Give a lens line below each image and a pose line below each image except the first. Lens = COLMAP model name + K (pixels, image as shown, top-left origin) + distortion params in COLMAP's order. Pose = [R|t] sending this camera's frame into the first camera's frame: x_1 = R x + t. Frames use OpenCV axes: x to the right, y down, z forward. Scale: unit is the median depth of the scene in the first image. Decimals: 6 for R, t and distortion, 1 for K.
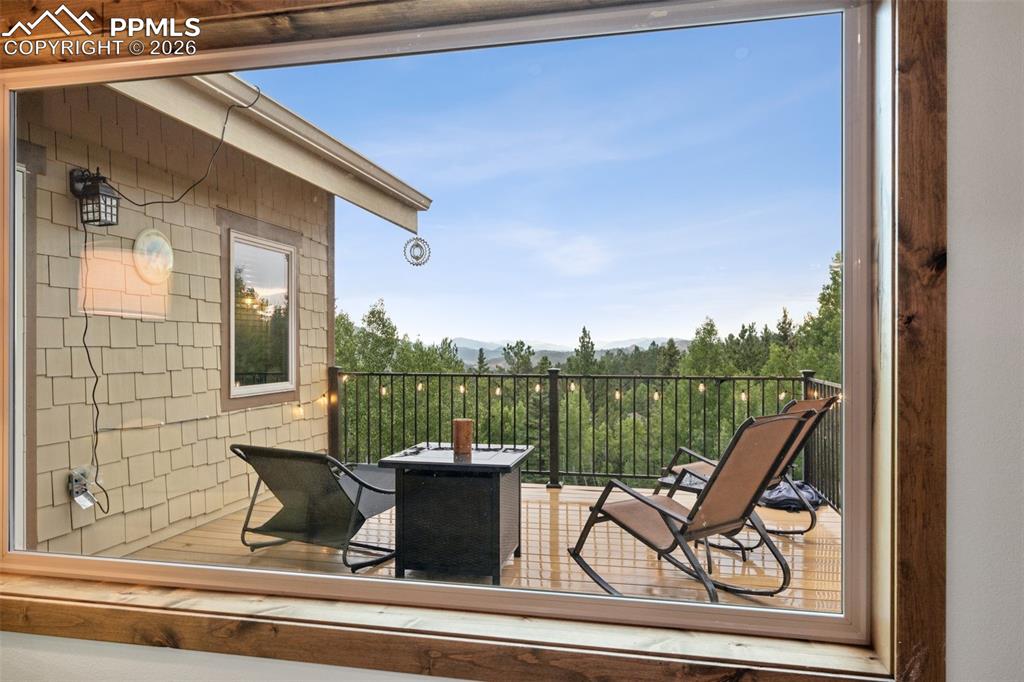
lens RADIAL K [[694.0, 0, 510.7], [0, 694.0, 335.6], [0, 0, 1]] dist [-0.001911, 0.000704]
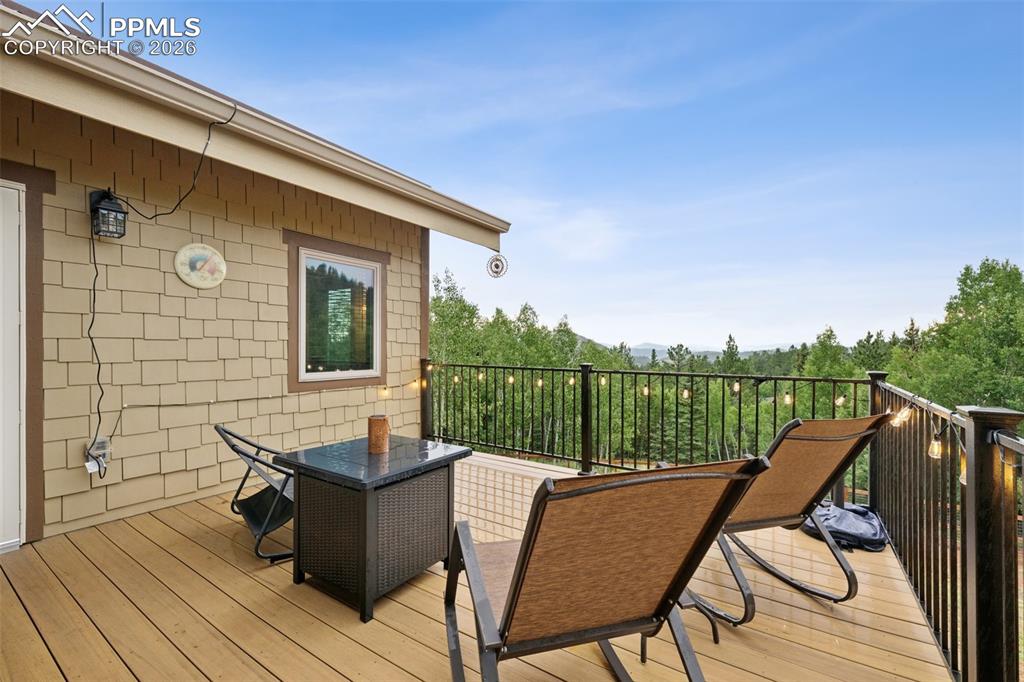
lens RADIAL K [[433.0, 0, 511.6], [0, 433.0, 345.0], [0, 0, 1]] dist [0.002791, -0.000100]
pose [[0.930509, 0.004163, -0.366245, 0.172653], [-0.000623, 0.999952, 0.009783, 0.011230], [0.366268, -0.008875, 0.930467, 0.294760]]
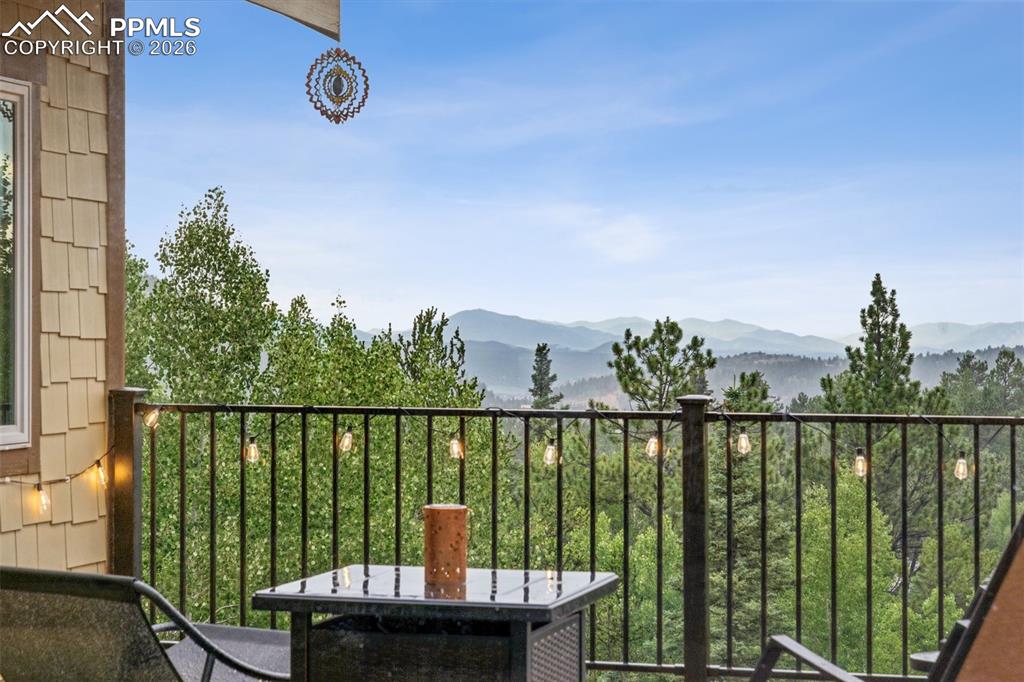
lens RADIAL K [[2292.4, 0, 512.5], [0, 2292.4, 341.1], [0, 0, 1]] dist [0.049656, 0.000000]
pose [[0.998371, 0.004263, -0.056900, 0.029332], [-0.003314, 0.999854, 0.016763, -0.003219], [0.056963, -0.016548, 0.998239, -0.234136]]
